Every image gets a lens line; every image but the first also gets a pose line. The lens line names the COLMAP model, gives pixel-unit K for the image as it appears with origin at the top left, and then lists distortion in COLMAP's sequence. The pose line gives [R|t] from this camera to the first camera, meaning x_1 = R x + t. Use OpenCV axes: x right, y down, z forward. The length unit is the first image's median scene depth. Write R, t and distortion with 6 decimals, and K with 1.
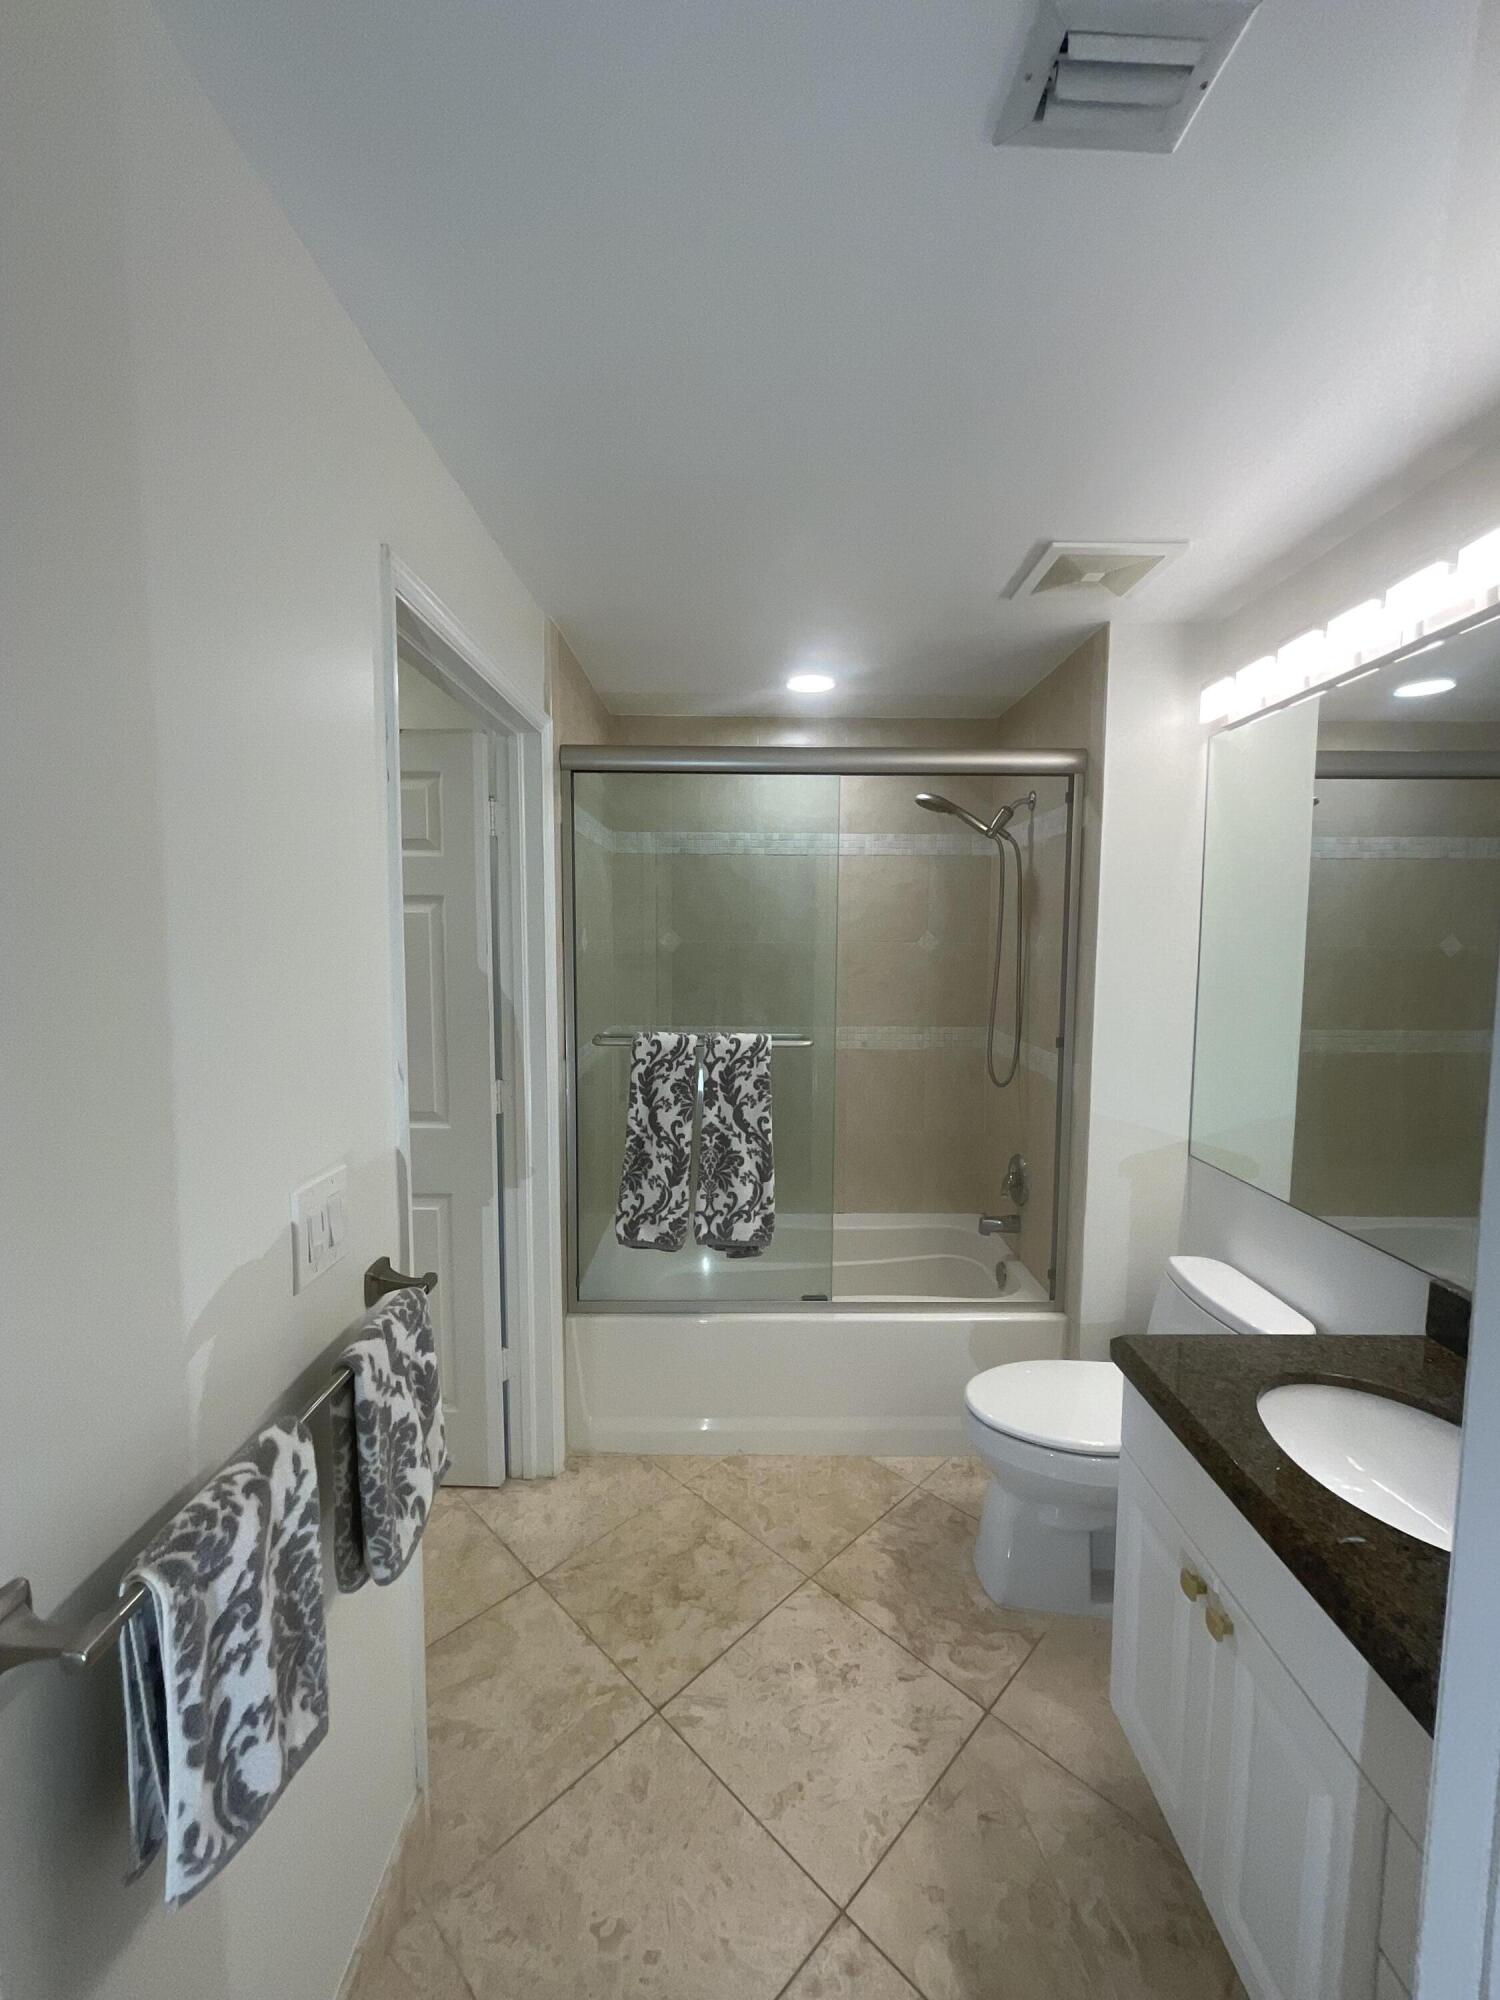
lens RADIAL K [[814.9, 0, 750.0], [0, 814.9, 1000.0], [0, 0, 1]] dist [-0.000936, 0.000991]
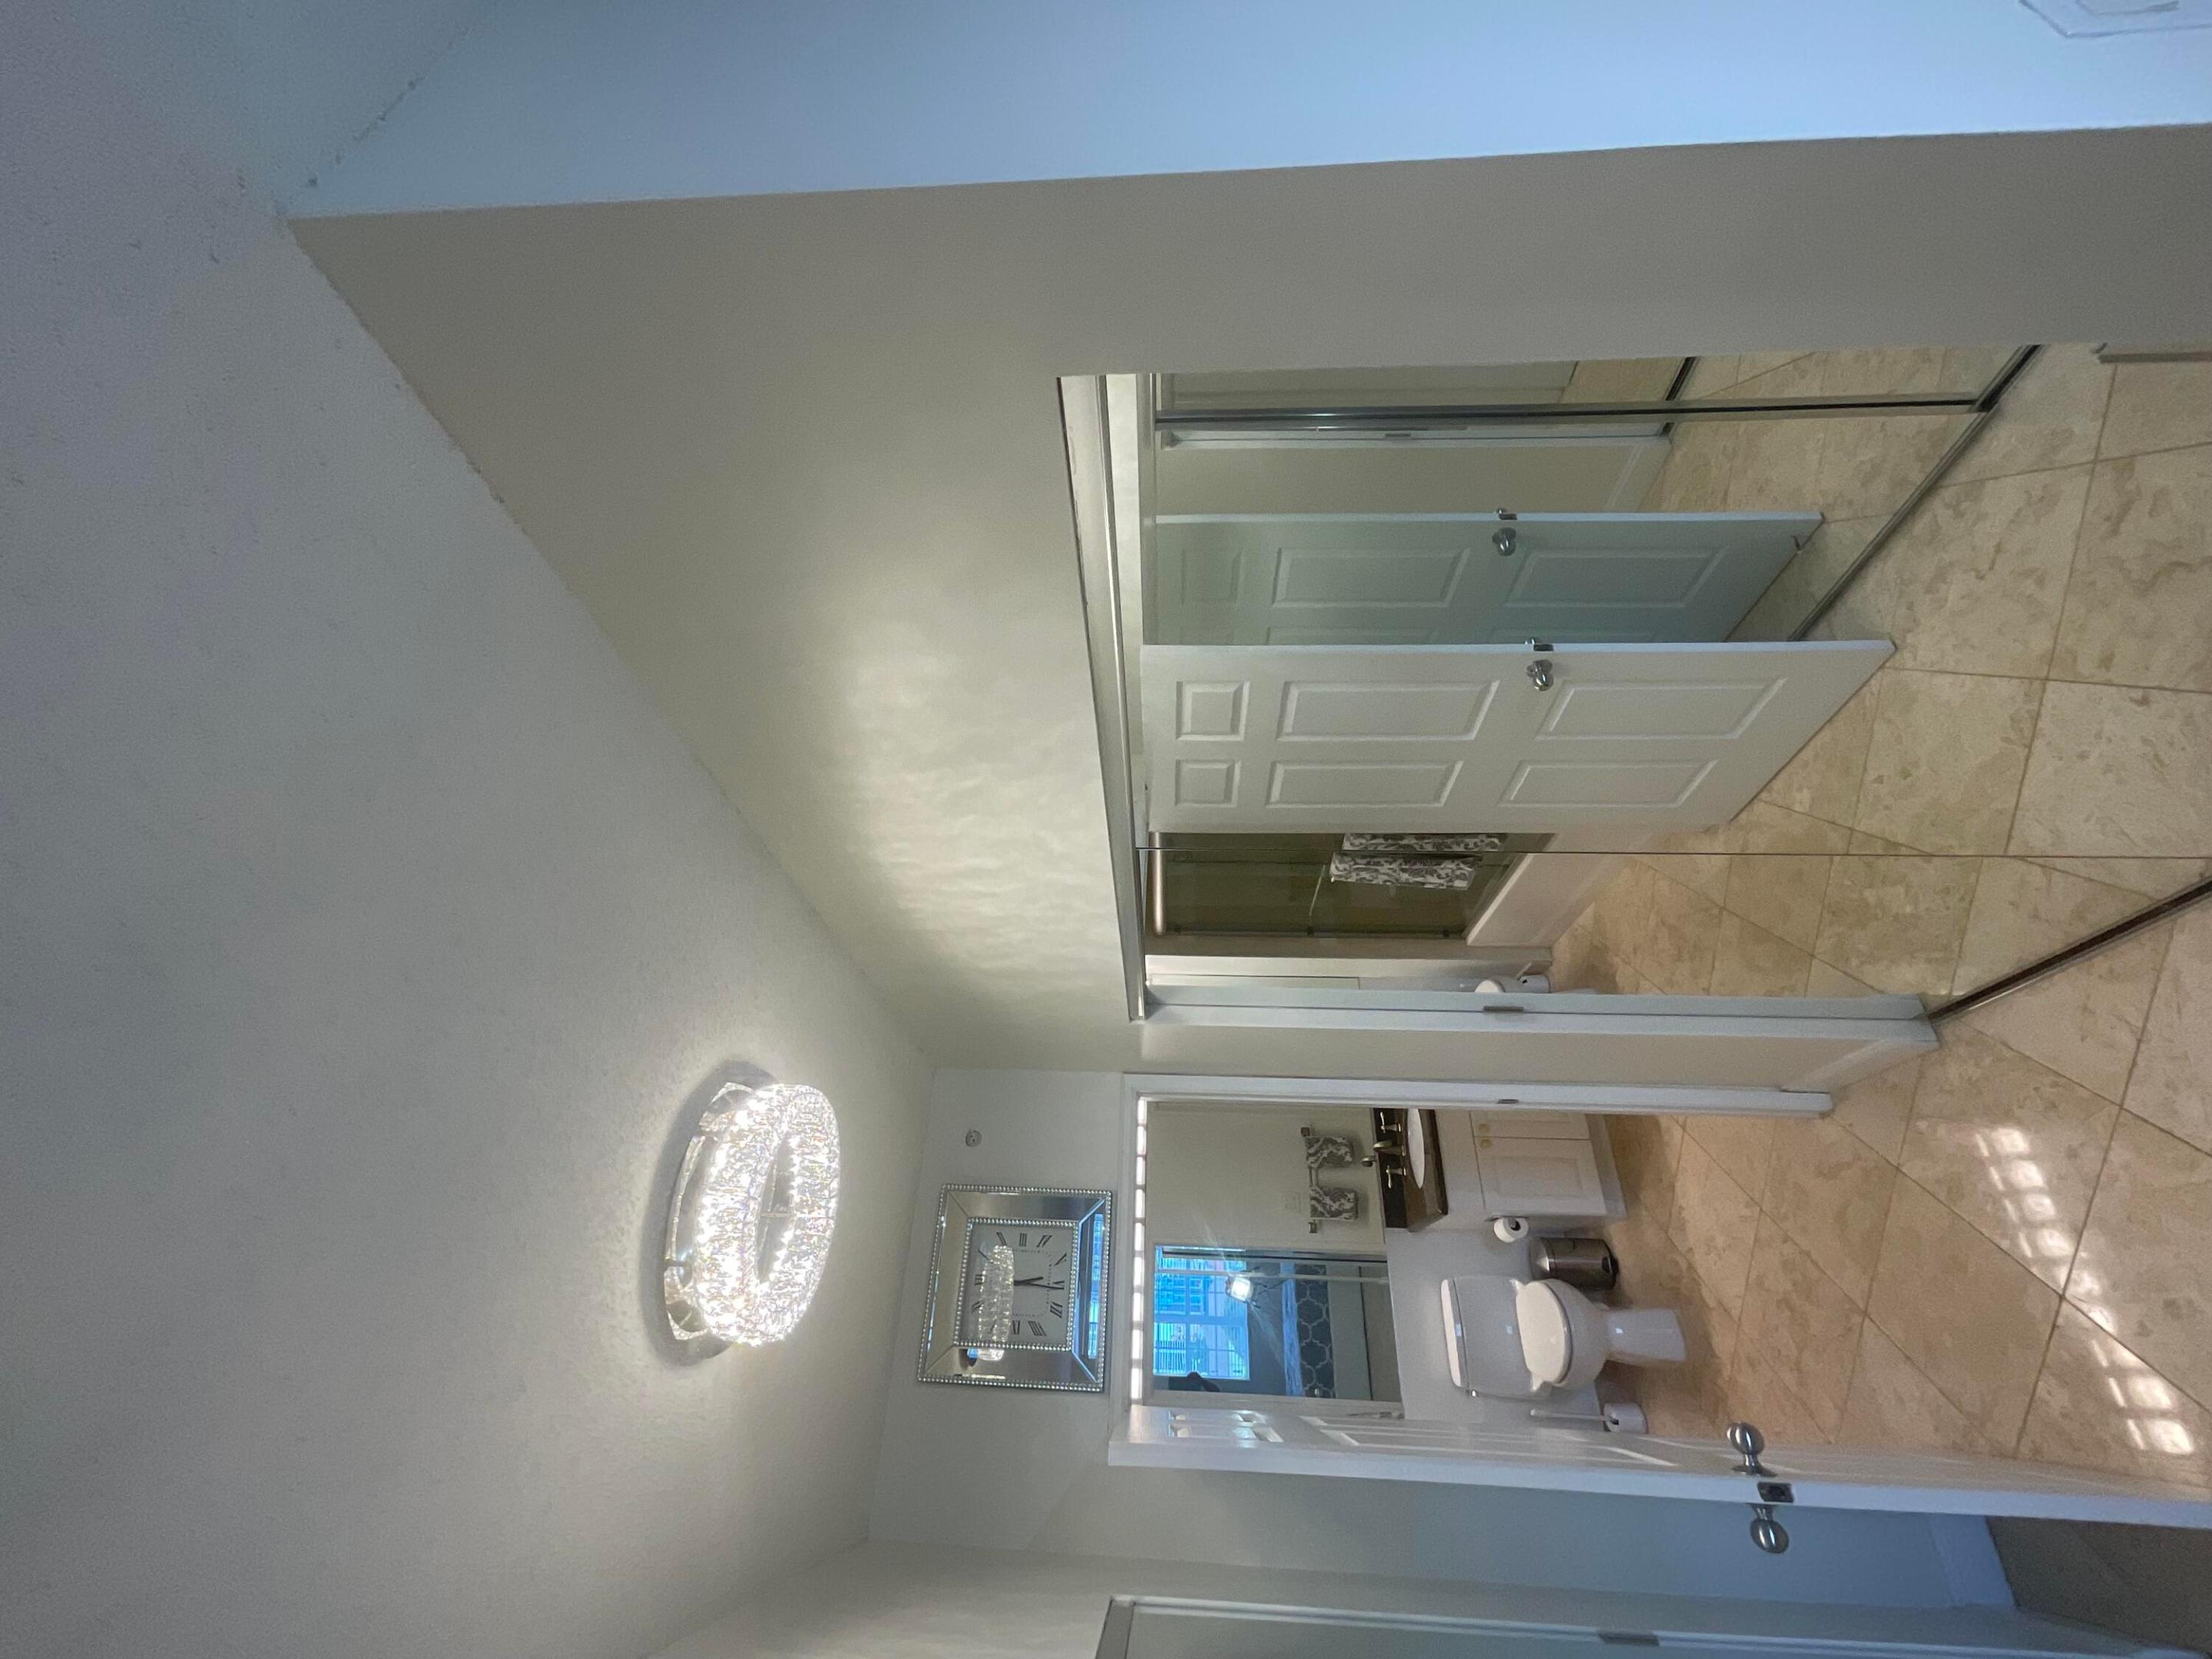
lens RADIAL K [[887.1, 0, 1104.1], [0, 887.1, 828.7], [0, 0, 1]] dist [-0.002069, -0.001929]
pose [[0.057603, 0.525936, 0.848571, -1.547944], [0.997754, -0.059426, -0.030899, -0.270891], [0.034176, 0.848446, -0.528178, 0.900723]]
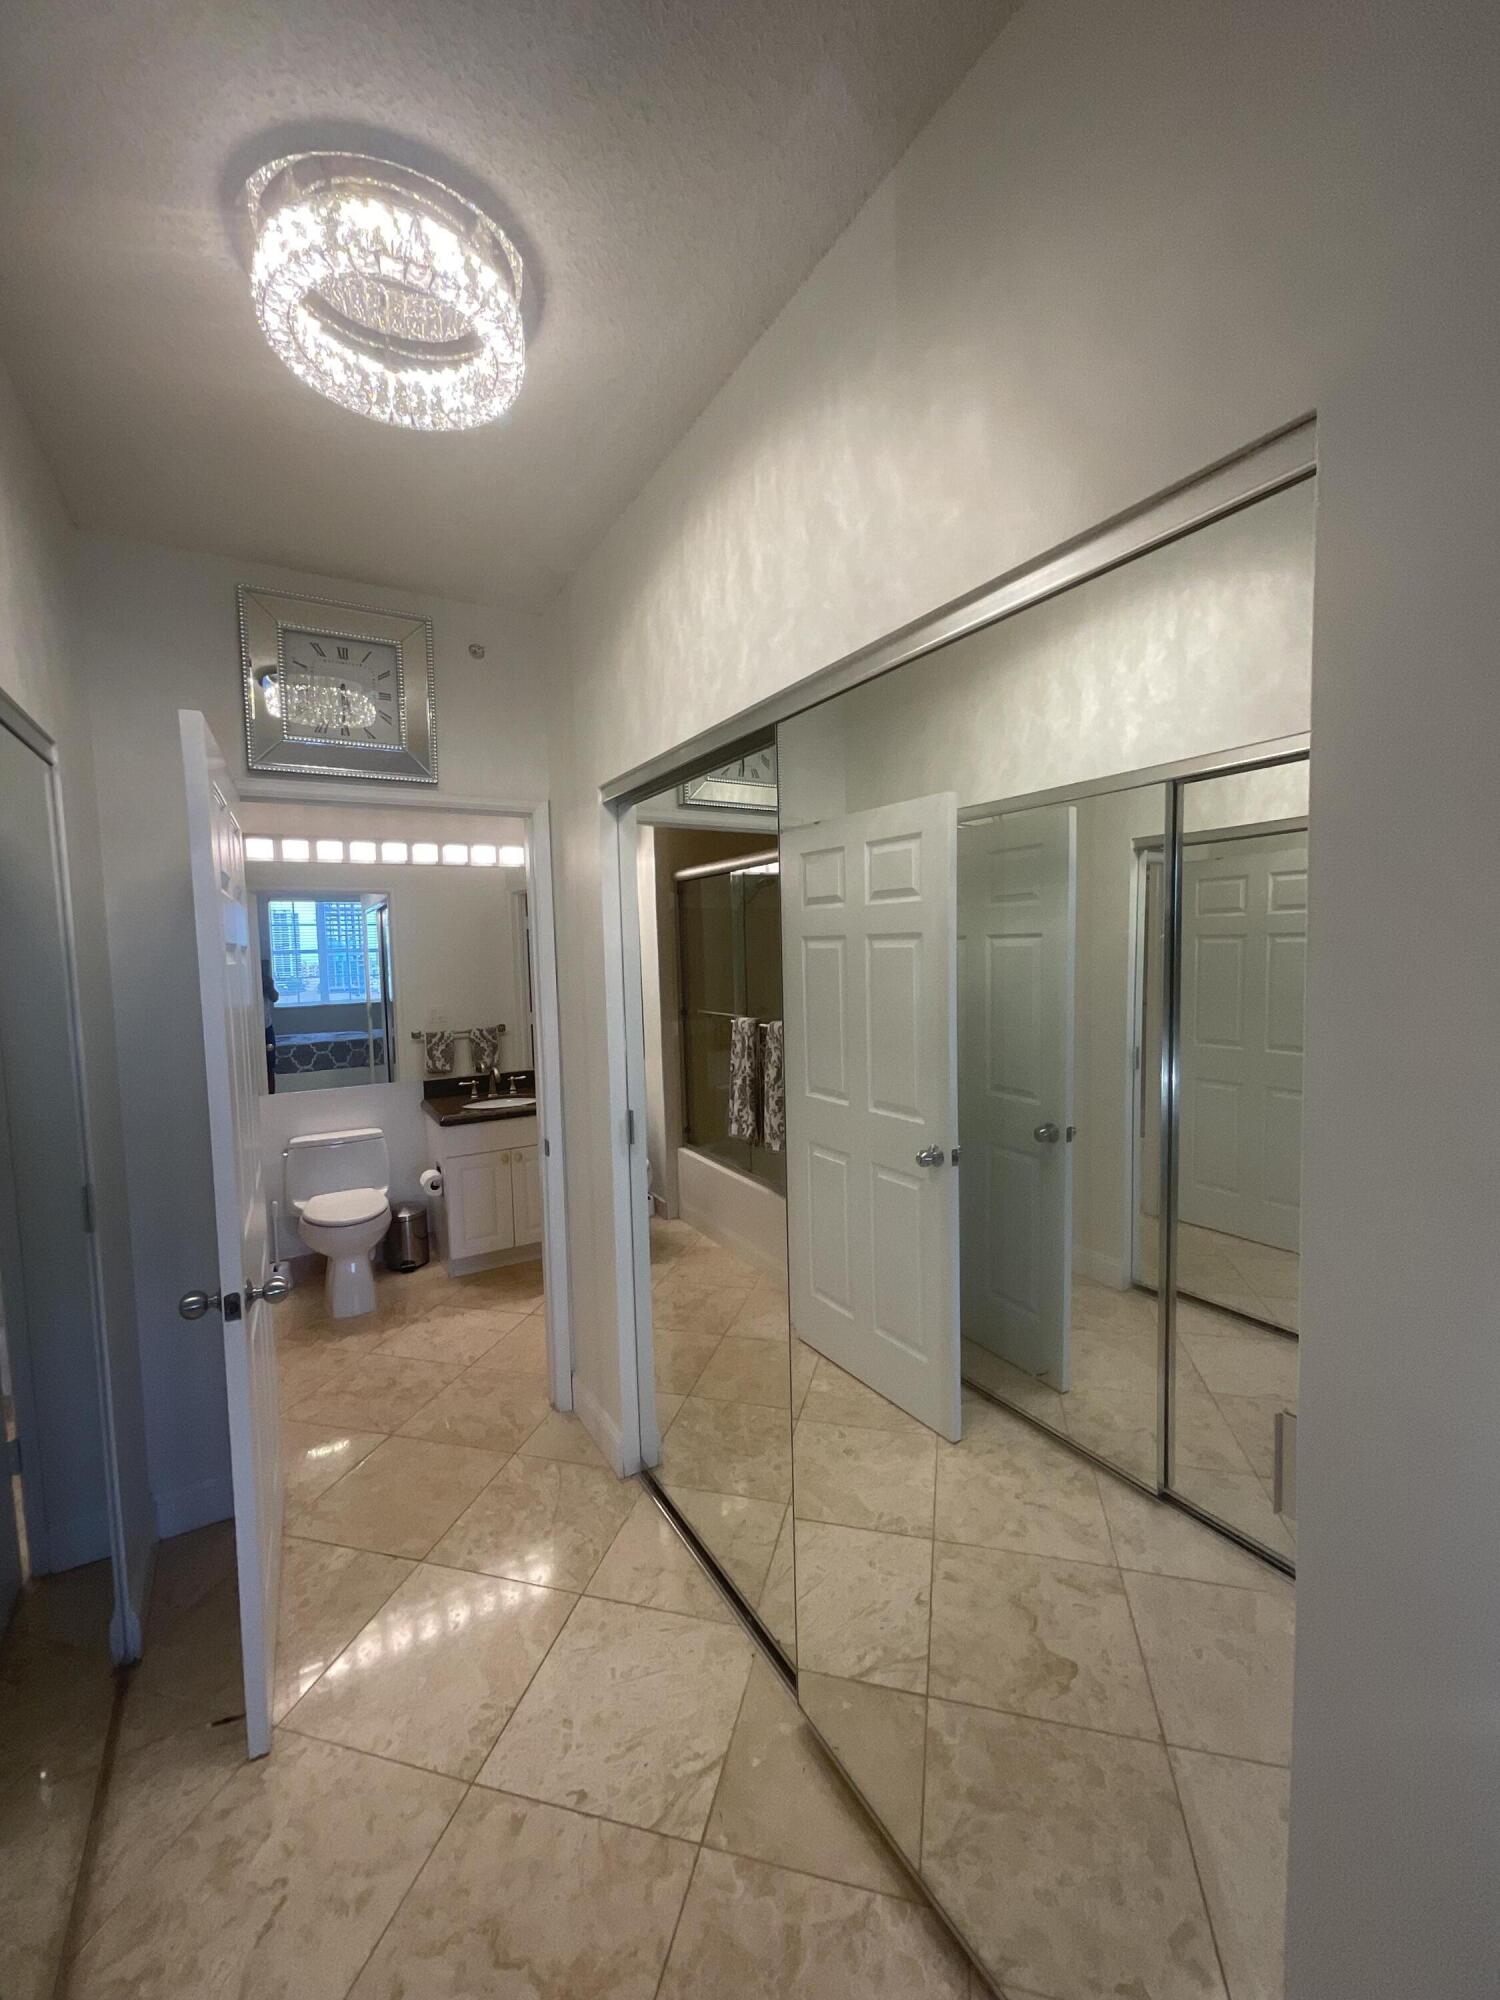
lens RADIAL K [[807.3, 0, 750.4], [0, 807.3, 999.2], [0, 0, 1]] dist [-0.008982, 0.007218]
pose [[-0.514533, -0.046344, 0.856217, -1.503459], [0.091103, 0.989932, 0.108328, -0.112155], [-0.852617, 0.133742, -0.505131, 0.925661]]
